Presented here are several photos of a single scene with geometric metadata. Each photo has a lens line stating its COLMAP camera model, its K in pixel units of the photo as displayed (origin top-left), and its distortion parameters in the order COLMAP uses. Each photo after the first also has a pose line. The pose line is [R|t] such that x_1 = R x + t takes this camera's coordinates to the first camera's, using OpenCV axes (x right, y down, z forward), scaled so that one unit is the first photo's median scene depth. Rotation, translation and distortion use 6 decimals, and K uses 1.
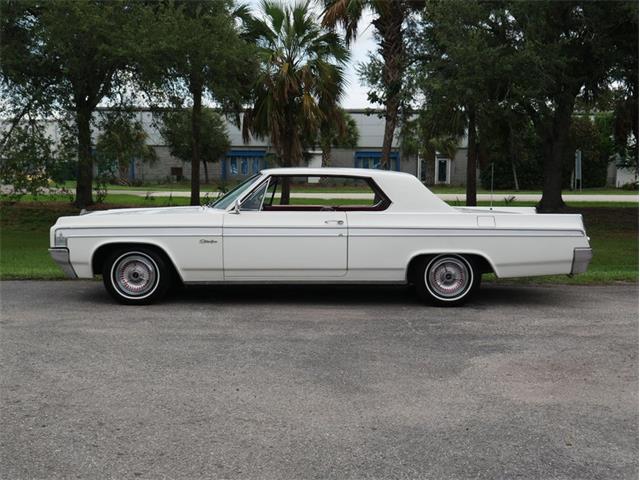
lens RADIAL K [[782.7, 0, 320.3], [0, 782.7, 239.1], [0, 0, 1]] dist [0.000164, -0.022331]
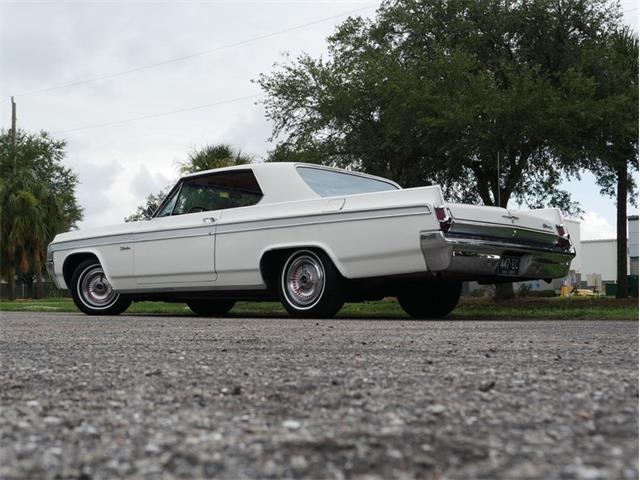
lens RADIAL K [[859.7, 0, 322.6], [0, 859.7, 249.9], [0, 0, 1]] dist [0.010032, 0.024251]
pose [[0.731850, -0.049583, -0.679659, 0.766599], [-0.056314, 0.989538, -0.132828, 0.133035], [0.679135, 0.135485, 0.721401, 0.376598]]
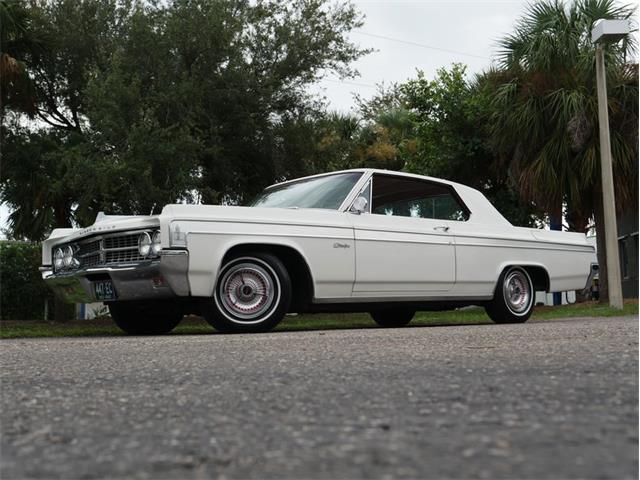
lens RADIAL K [[831.7, 0, 318.5], [0, 831.7, 241.0], [0, 0, 1]] dist [0.018577, 0.008600]
pose [[0.744166, 0.036479, 0.666998, -0.702817], [0.086364, 0.984873, -0.150220, 0.119252], [-0.662389, 0.169393, 0.729758, 0.398998]]
